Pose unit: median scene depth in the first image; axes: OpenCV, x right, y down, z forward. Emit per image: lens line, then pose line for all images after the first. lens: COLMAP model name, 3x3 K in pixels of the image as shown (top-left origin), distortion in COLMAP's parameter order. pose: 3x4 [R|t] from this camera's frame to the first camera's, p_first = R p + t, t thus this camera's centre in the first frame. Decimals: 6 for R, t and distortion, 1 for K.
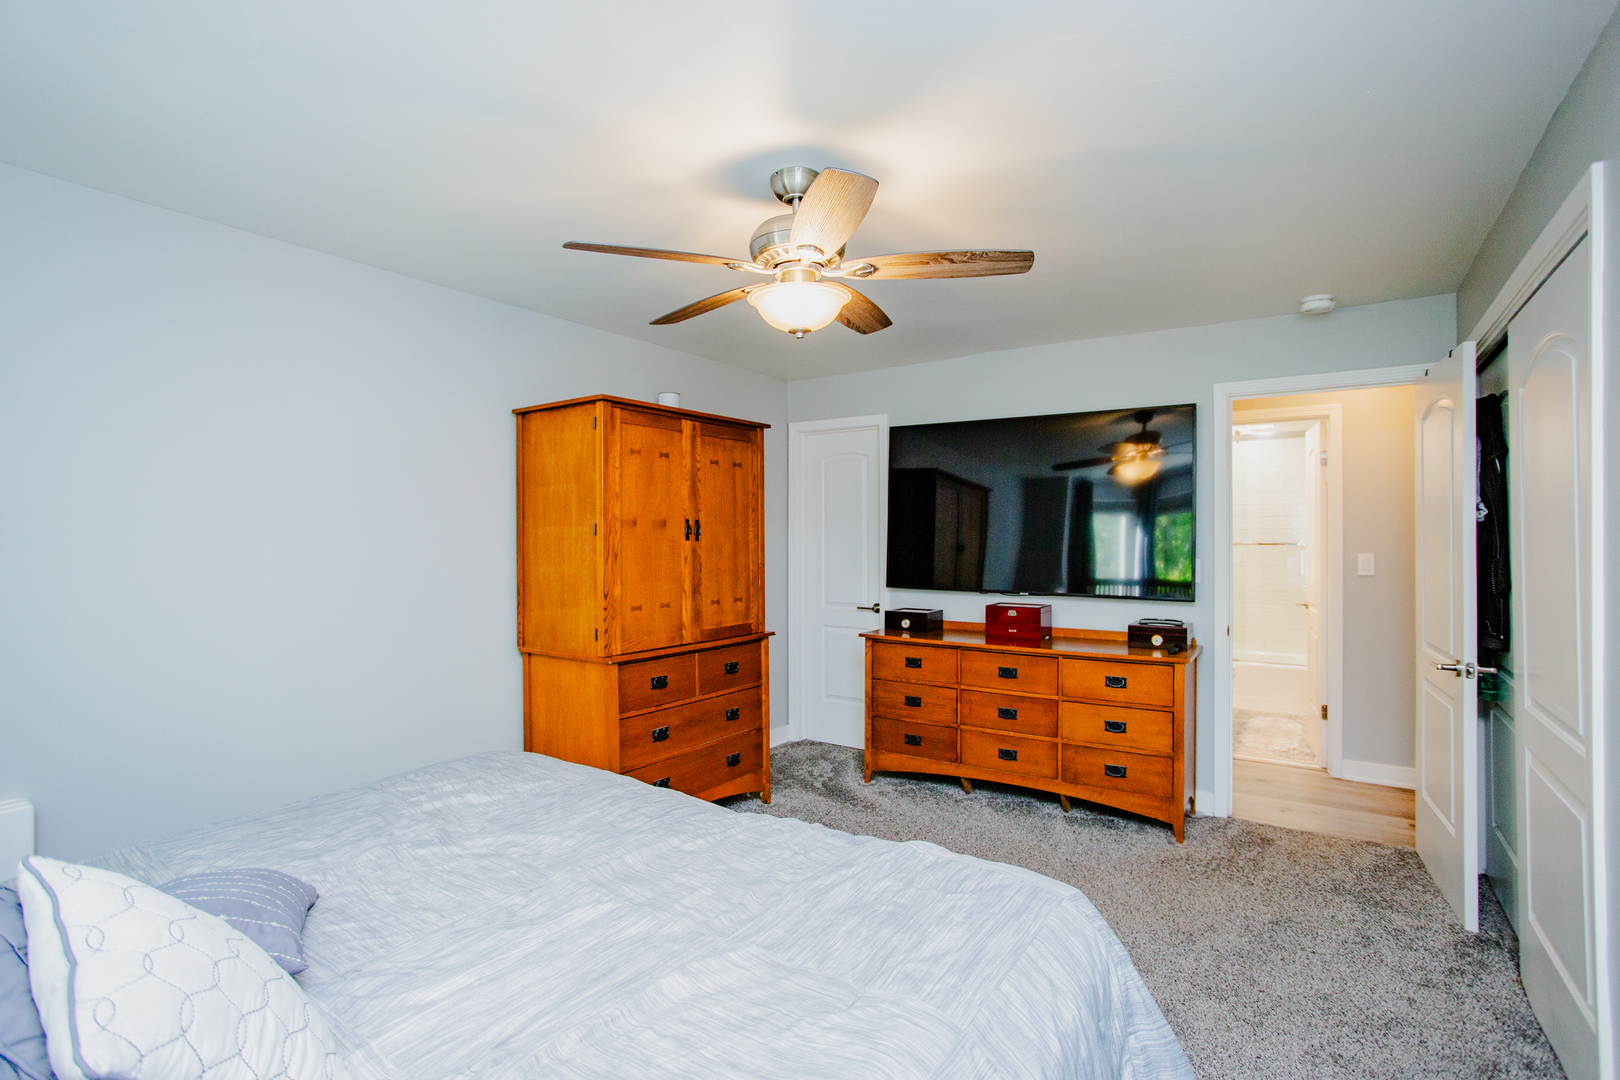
lens RADIAL K [[779.8, 0, 806.6], [0, 779.8, 539.8], [0, 0, 1]] dist [-0.031653, 0.013757]
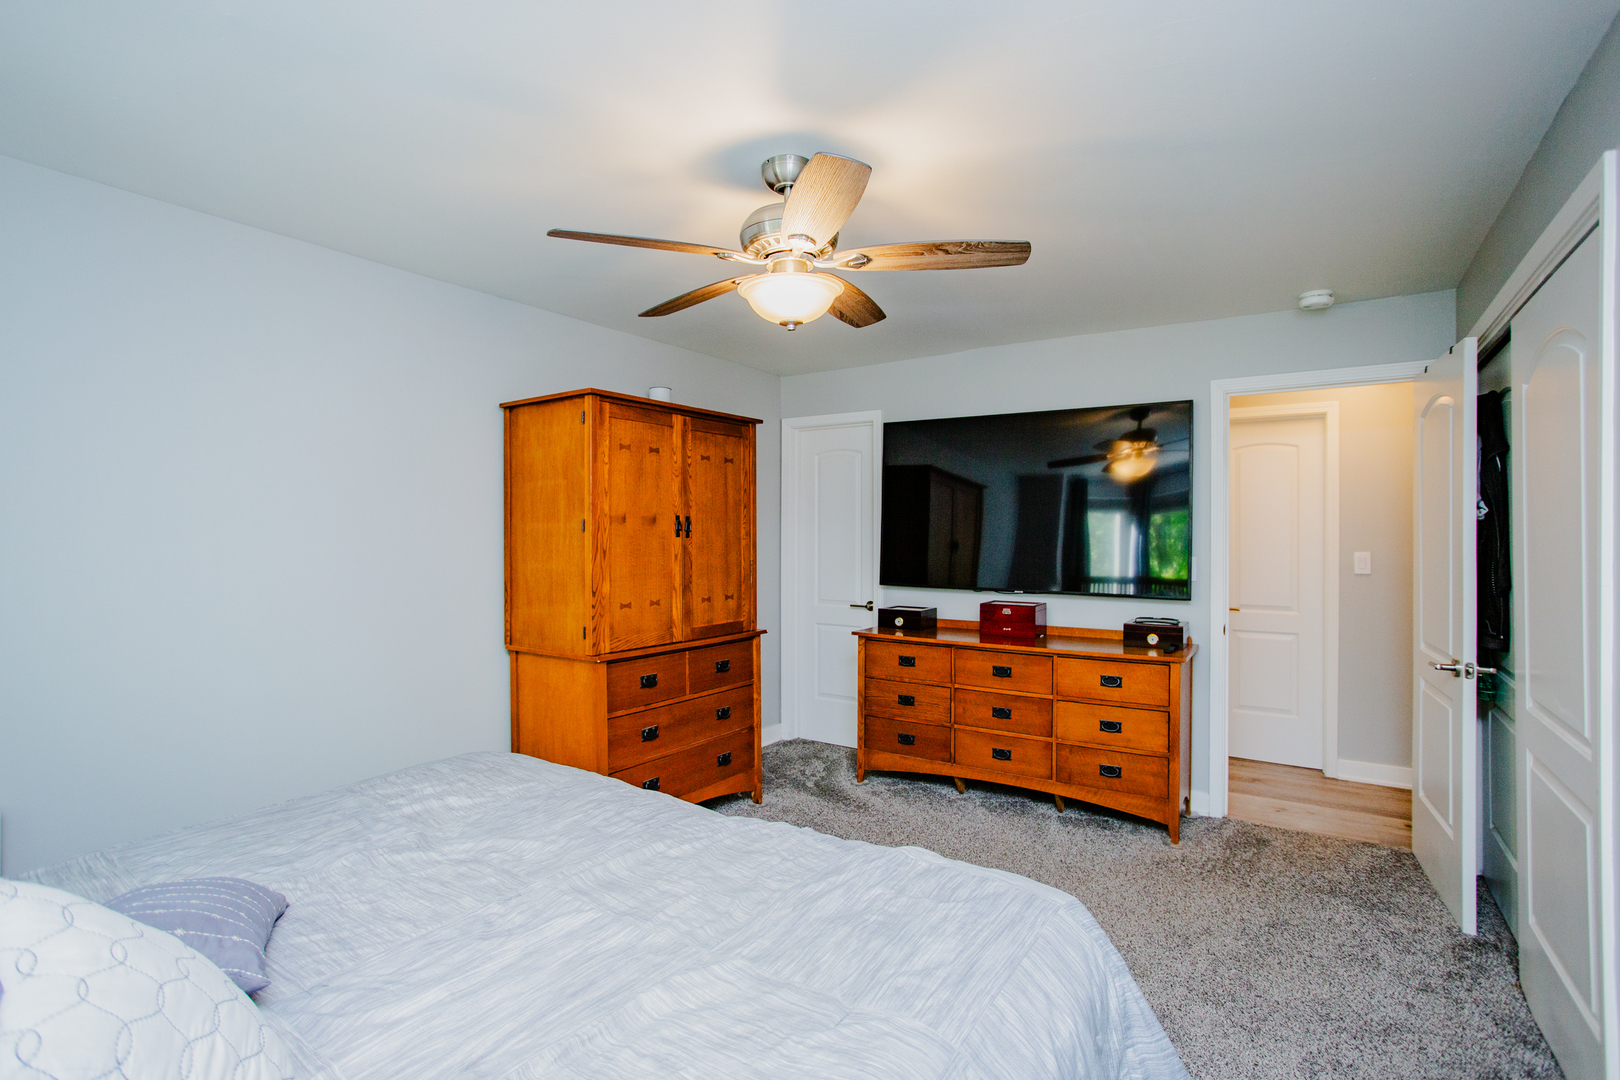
lens RADIAL K [[779.8, 0, 806.7], [0, 779.8, 540.2], [0, 0, 1]] dist [-0.031653, 0.013757]
pose [[0.999970, 0.002327, 0.007341, 0.004219], [-0.002358, 0.999989, 0.004143, 0.000266], [-0.007331, -0.004160, 0.999964, 0.021436]]
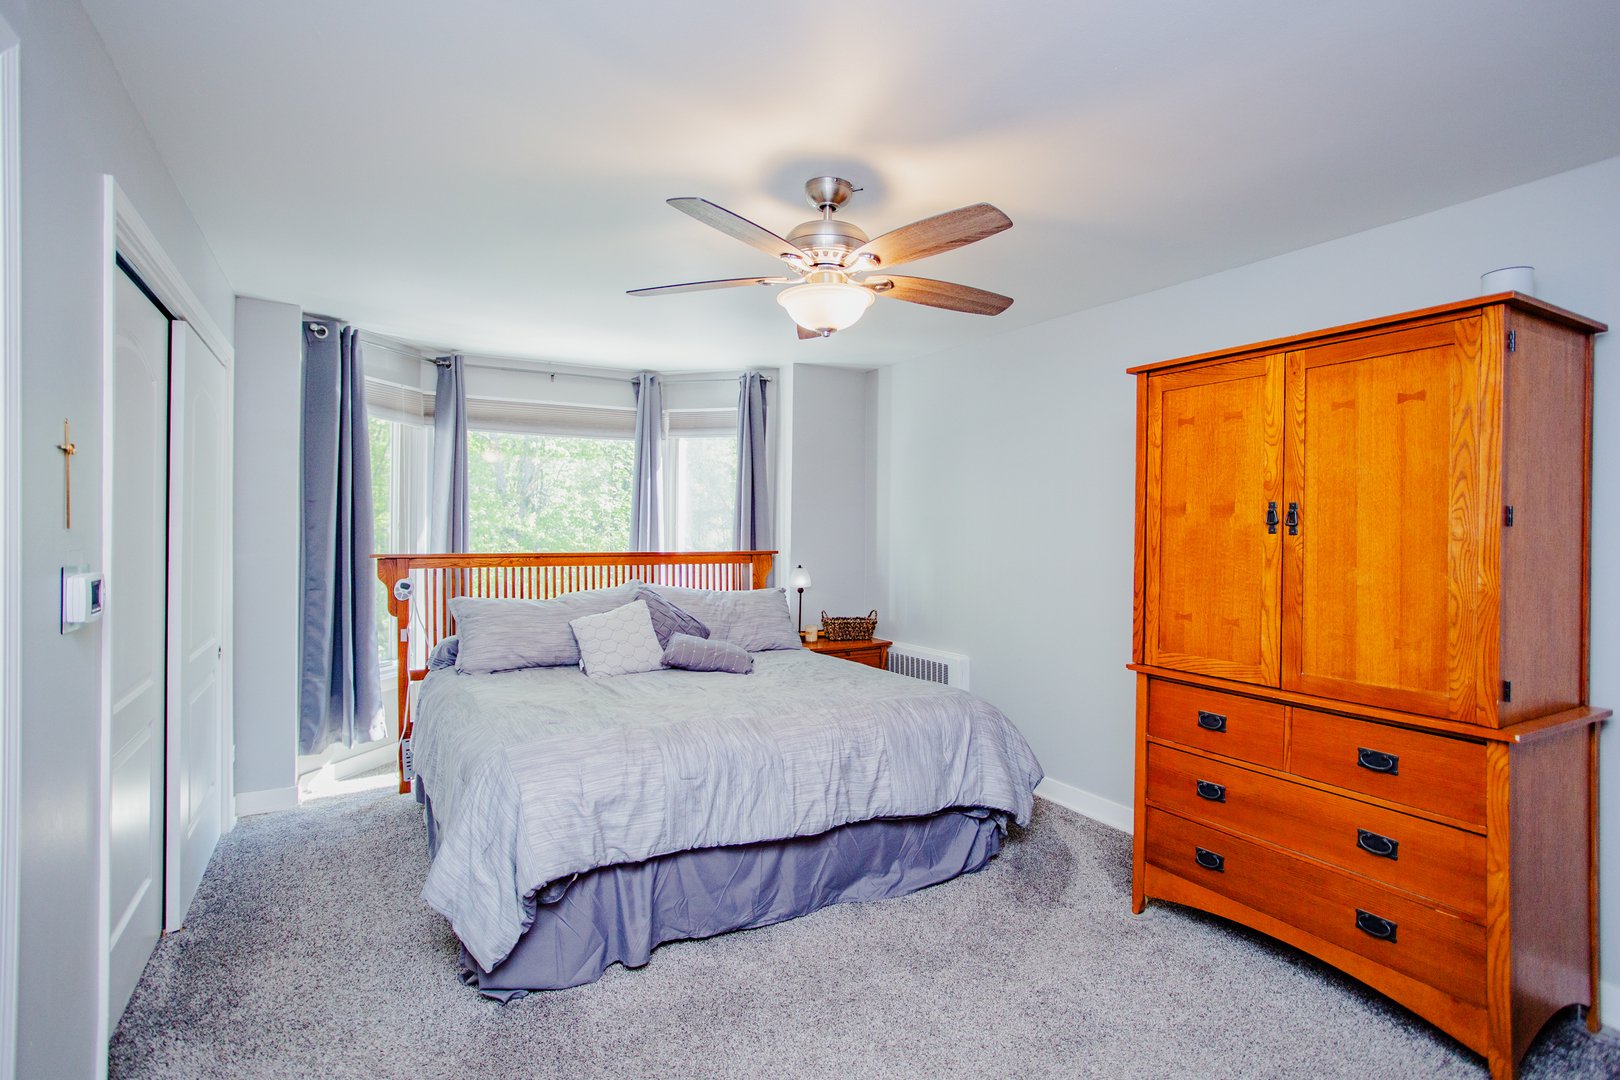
lens RADIAL K [[779.8, 0, 811.7], [0, 779.8, 530.2], [0, 0, 1]] dist [-0.031653, 0.013757]
pose [[-0.420597, -0.001079, -0.907247, 0.964884], [-0.016611, 0.999841, 0.006512, 0.000653], [0.907095, 0.017809, -0.420548, 1.428634]]
